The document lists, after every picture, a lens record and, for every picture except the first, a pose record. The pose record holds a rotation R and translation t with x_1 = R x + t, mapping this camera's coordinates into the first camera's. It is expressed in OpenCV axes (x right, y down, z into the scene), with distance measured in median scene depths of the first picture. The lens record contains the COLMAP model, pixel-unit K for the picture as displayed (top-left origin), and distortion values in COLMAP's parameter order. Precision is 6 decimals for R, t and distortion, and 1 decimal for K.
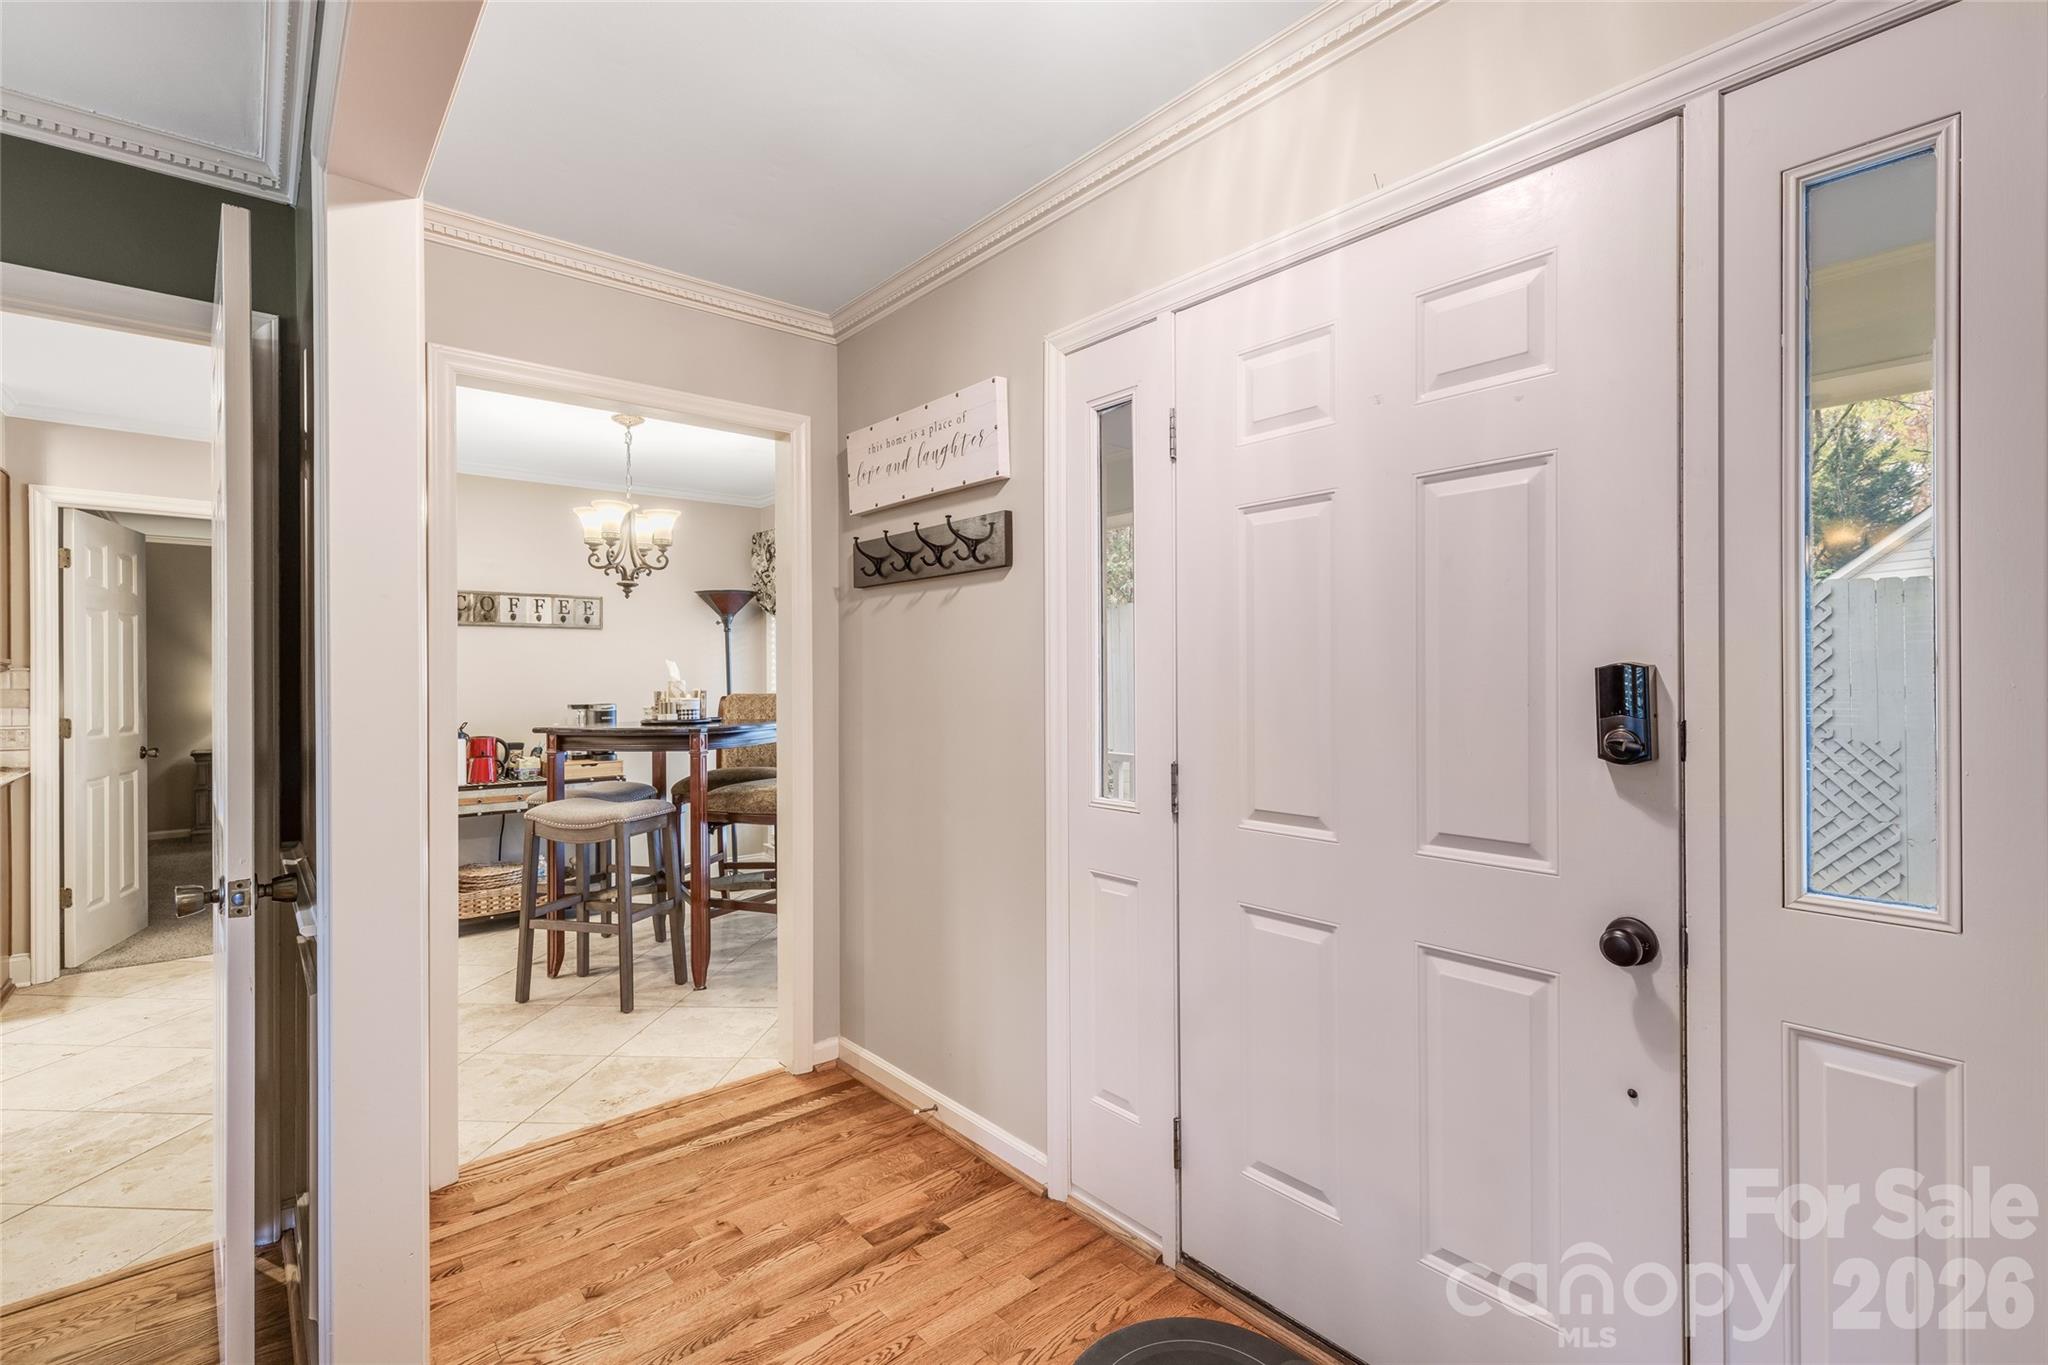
lens RADIAL K [[924.6, 0, 1027.6], [0, 924.6, 687.1], [0, 0, 1]] dist [0.005490, -0.000179]
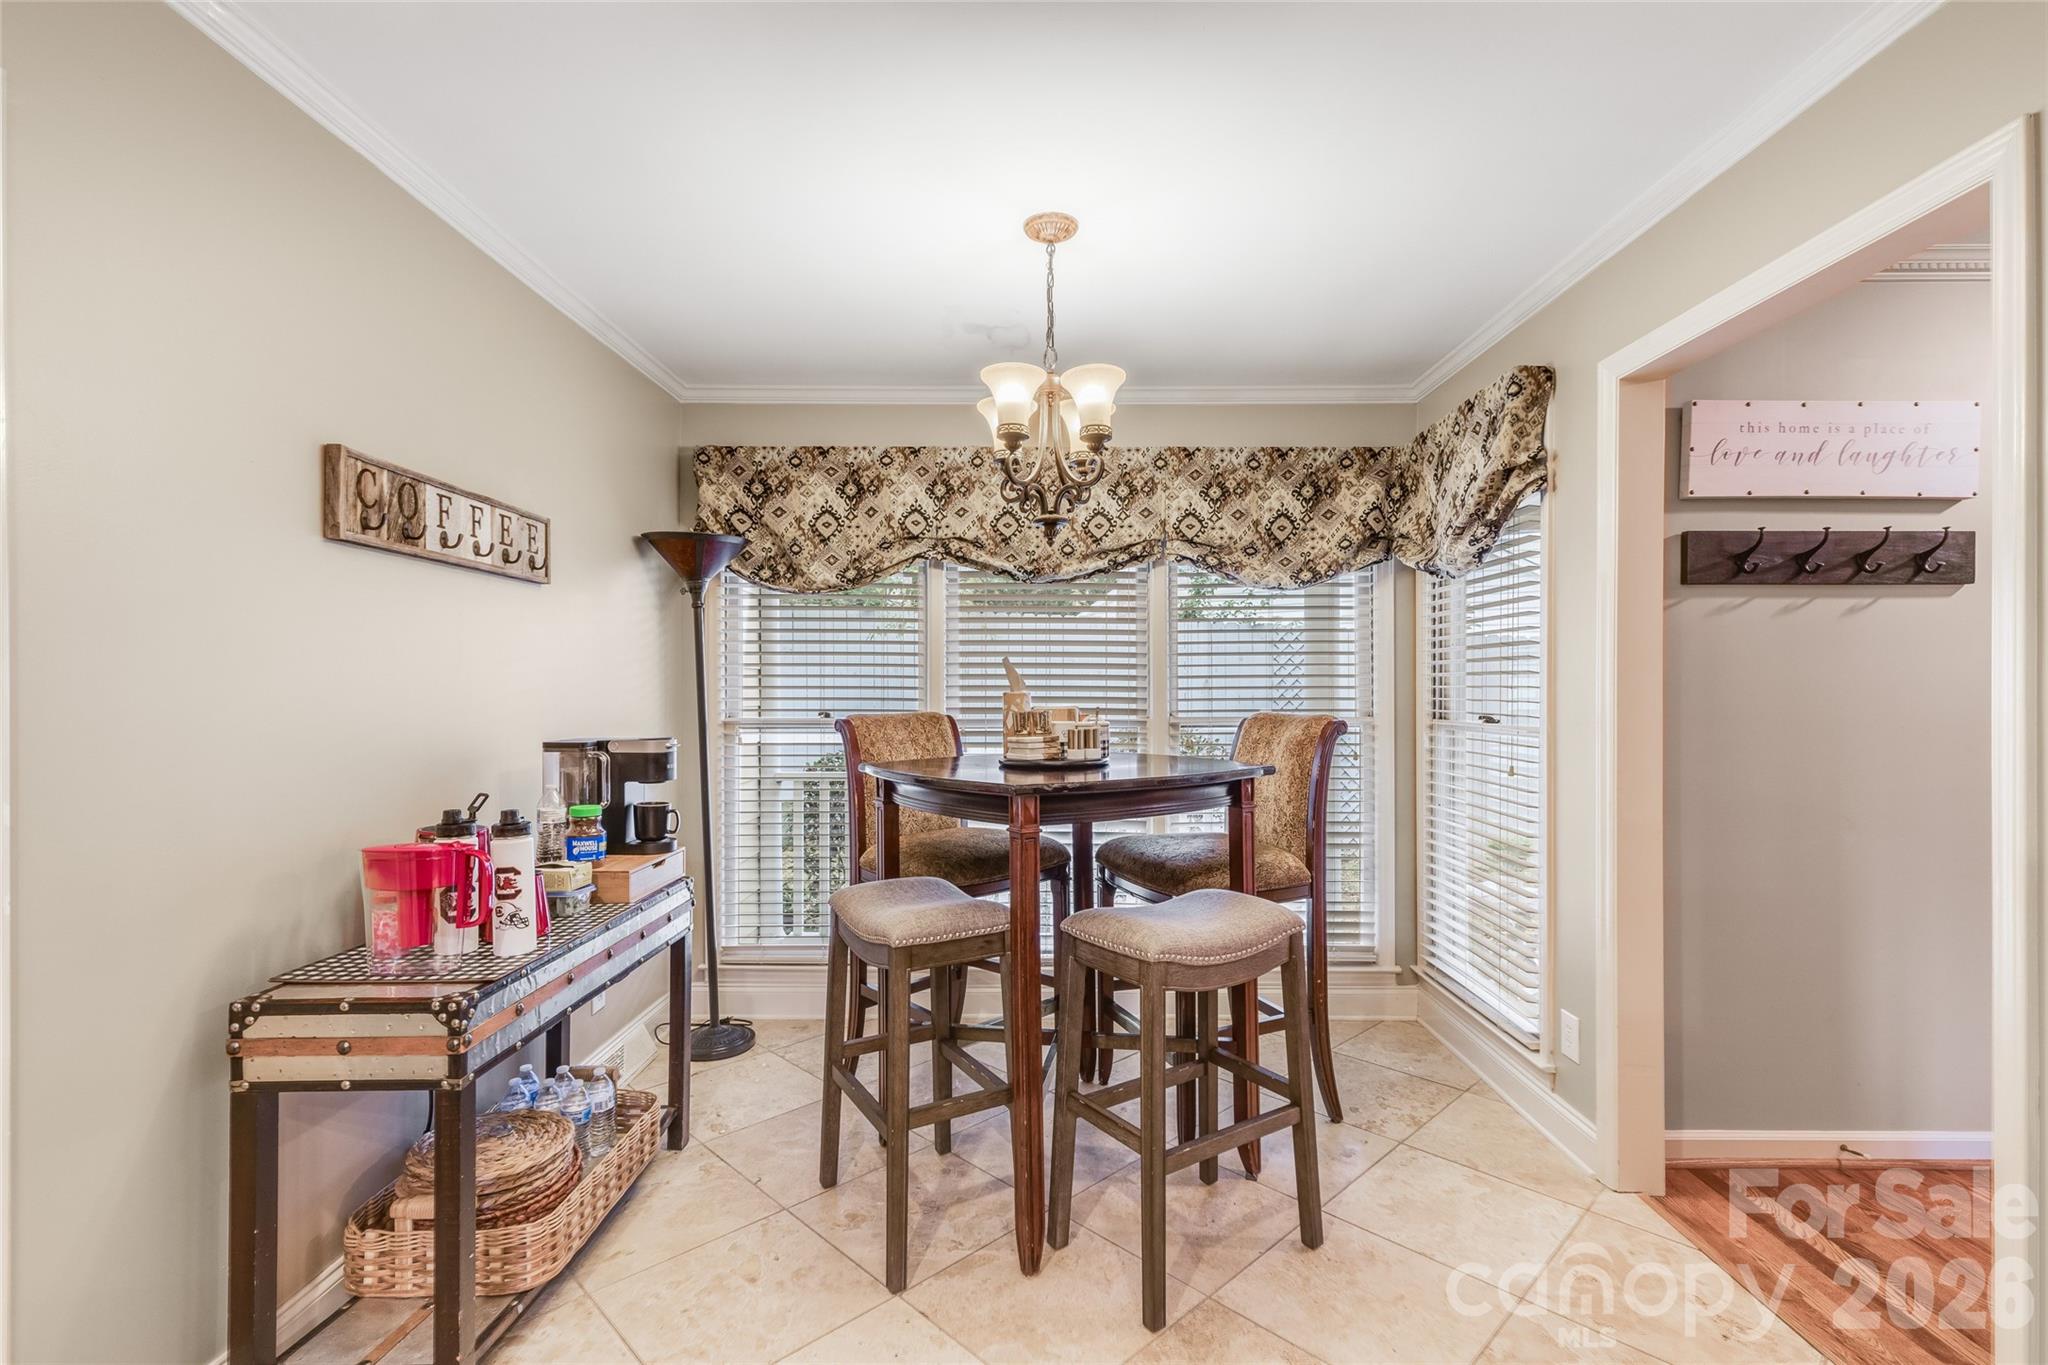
lens RADIAL K [[924.6, 0, 1026.8], [0, 924.6, 693.7], [0, 0, 1]] dist [0.005490, -0.000179]
pose [[0.655086, 0.004200, 0.755542, -1.306271], [0.002993, 0.999962, -0.008153, -0.001362], [-0.755548, 0.007602, 0.655049, 0.965568]]
